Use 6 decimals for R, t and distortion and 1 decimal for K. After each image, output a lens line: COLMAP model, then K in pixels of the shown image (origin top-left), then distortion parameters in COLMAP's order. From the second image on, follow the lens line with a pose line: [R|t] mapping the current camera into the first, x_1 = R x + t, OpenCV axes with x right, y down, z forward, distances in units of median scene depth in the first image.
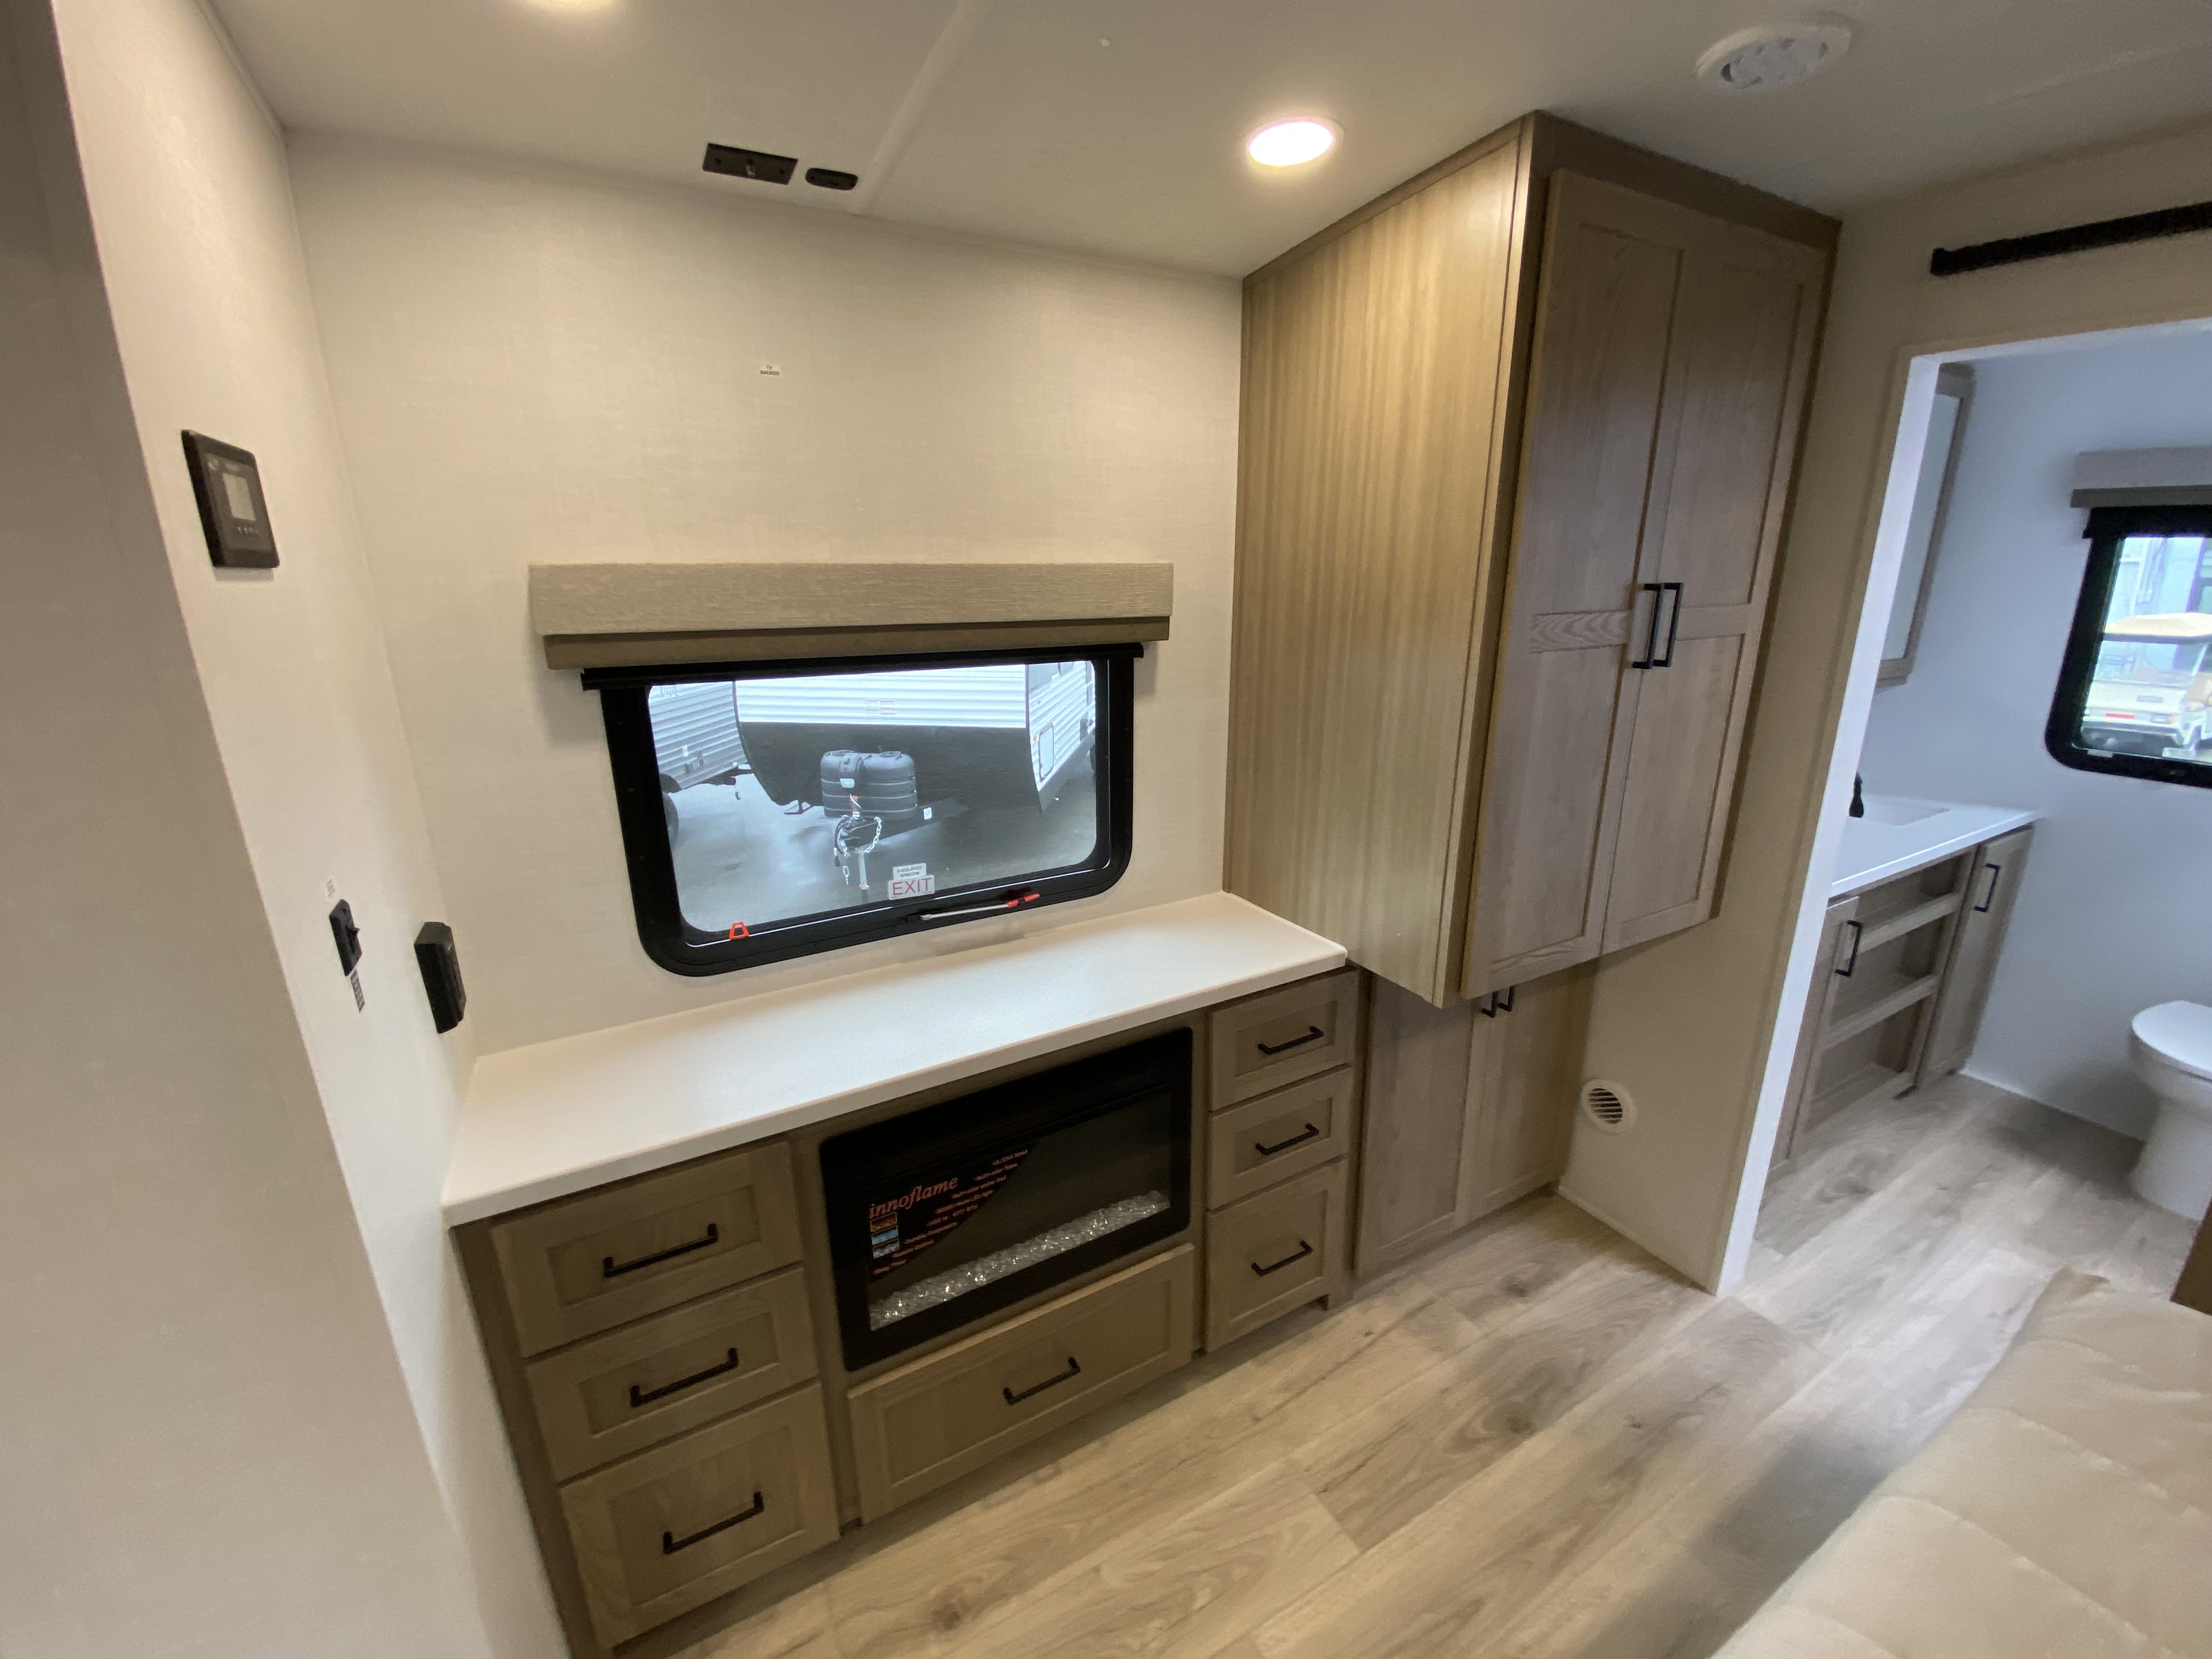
lens RADIAL K [[892.8, 0, 1102.7], [0, 892.8, 829.7], [0, 0, 1]] dist [0.022597, -0.021371]
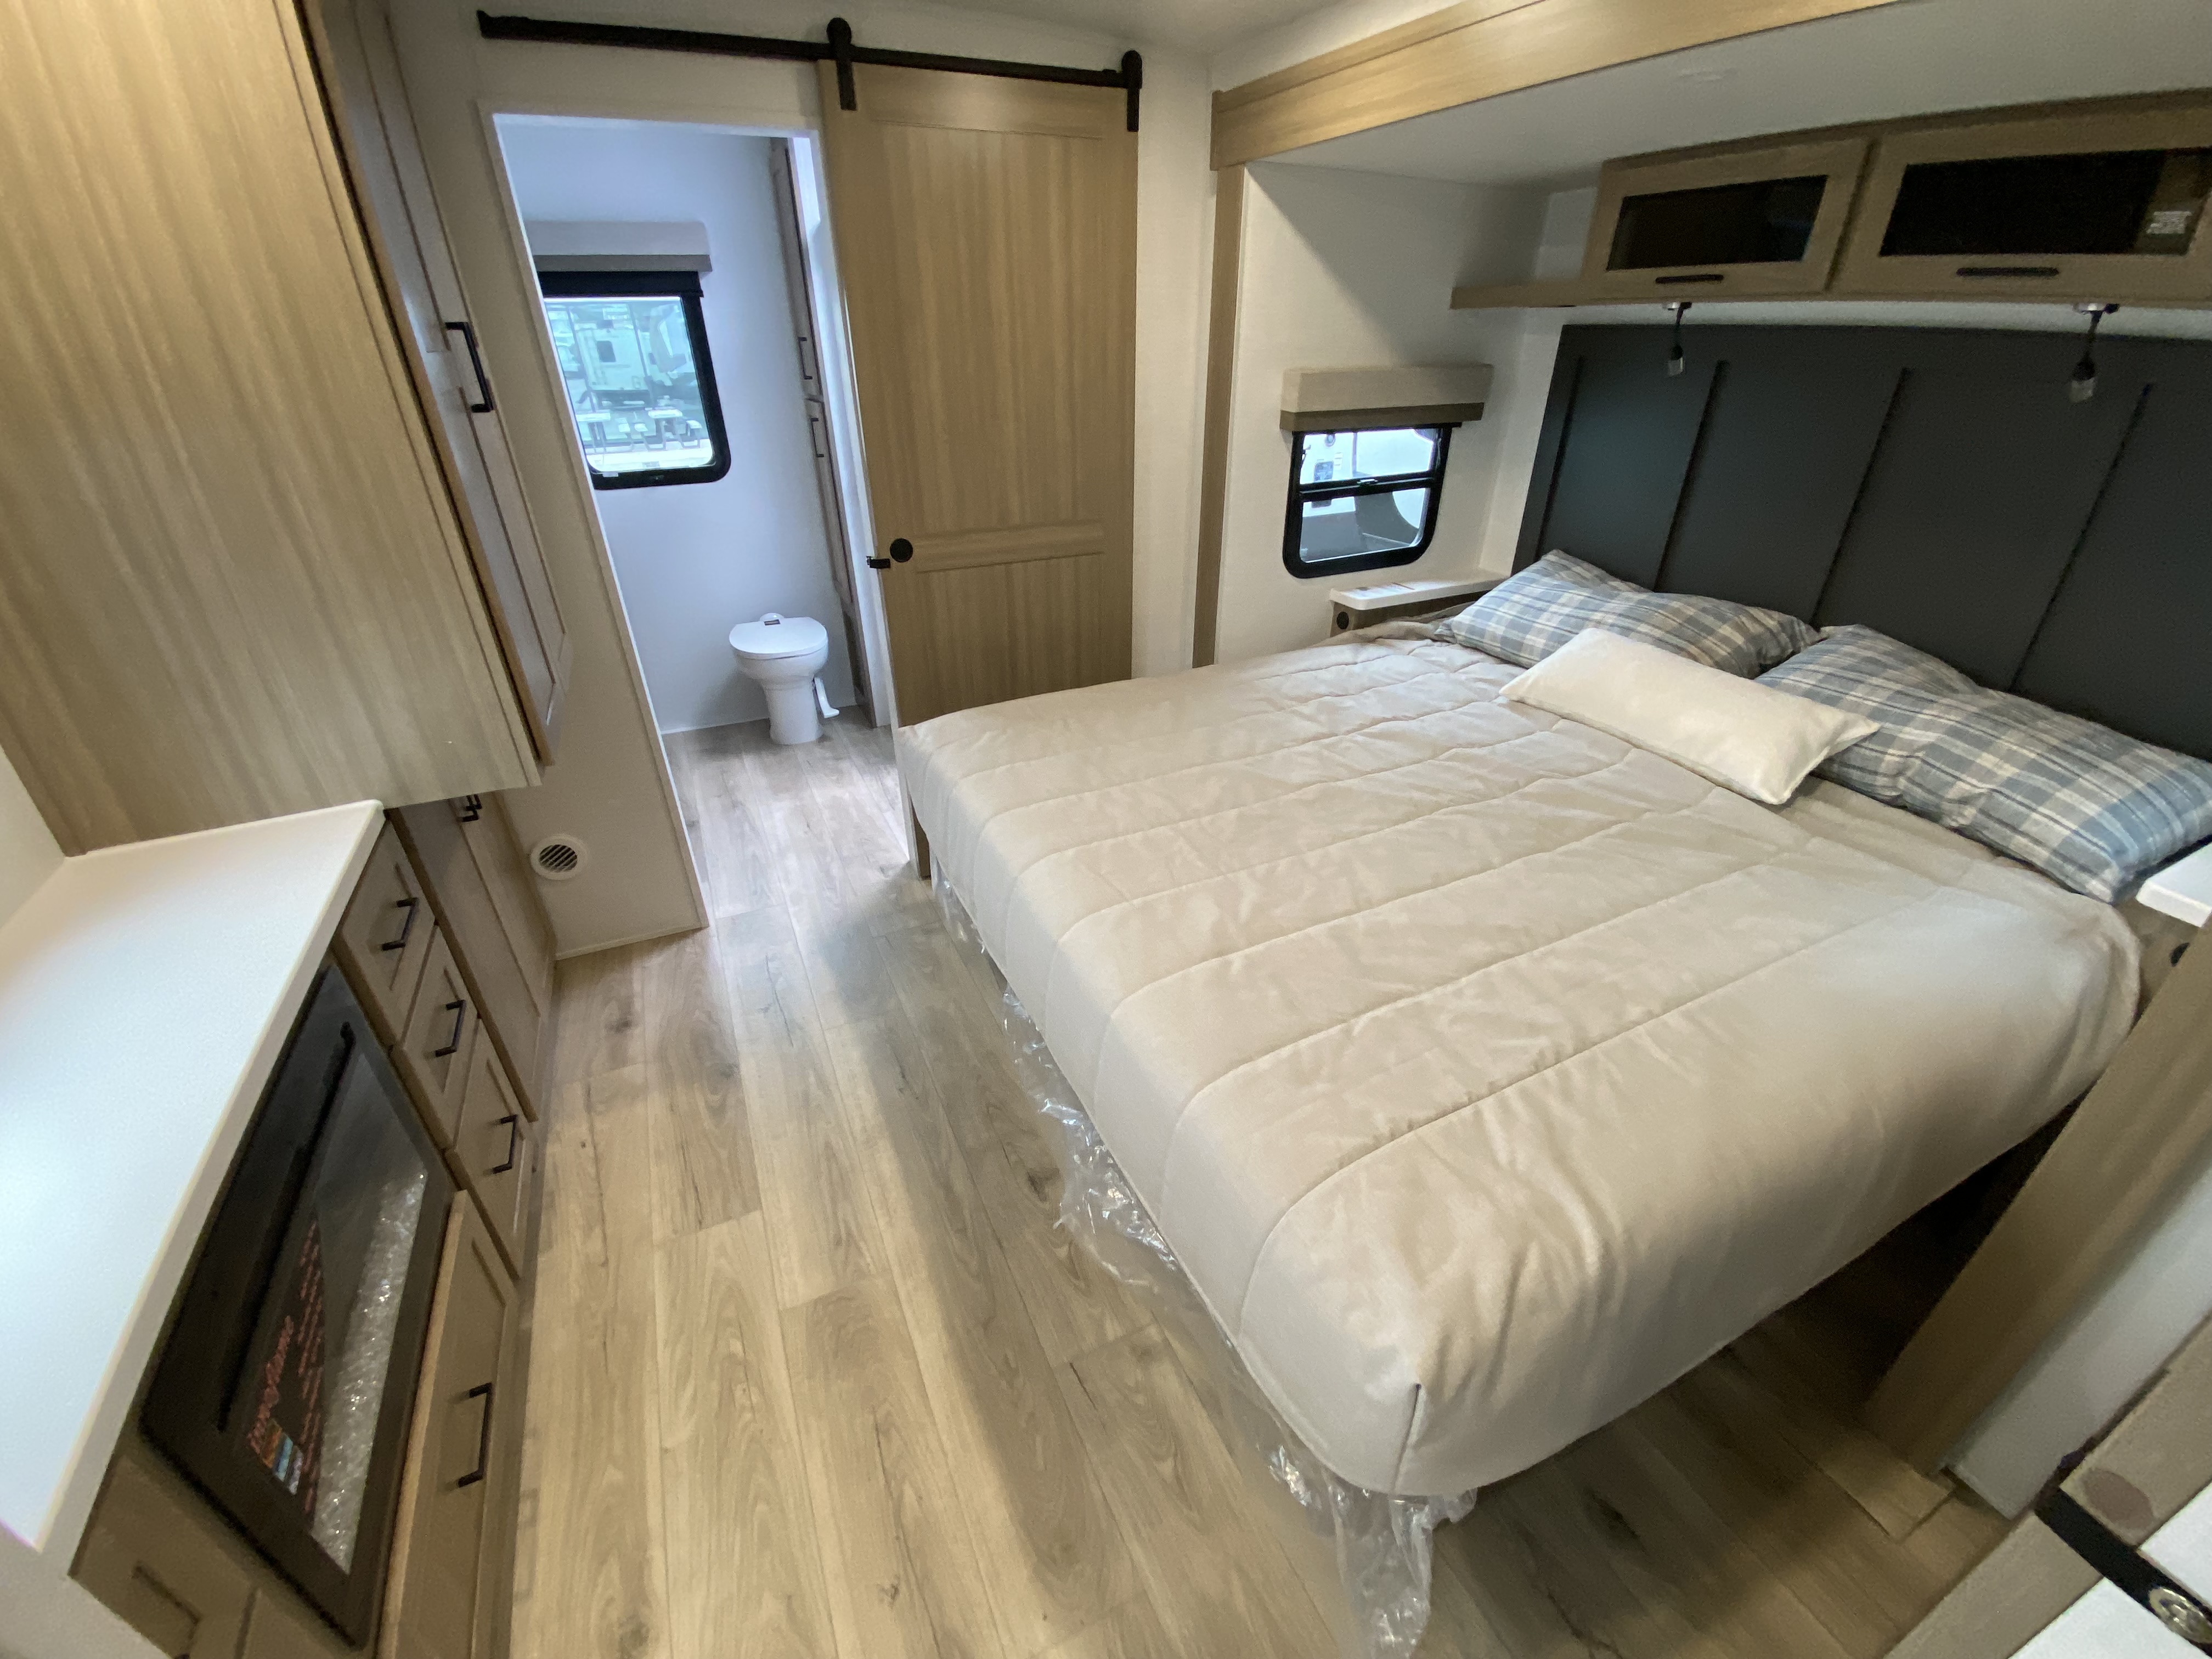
lens RADIAL K [[892.8, 0, 1102.7], [0, 892.8, 829.7], [0, 0, 1]] dist [0.022597, -0.021371]
pose [[0.059121, -0.472811, 0.879178, -0.414252], [0.281071, 0.852972, 0.439817, -0.019541], [-0.957864, 0.221109, 0.183322, 0.193844]]
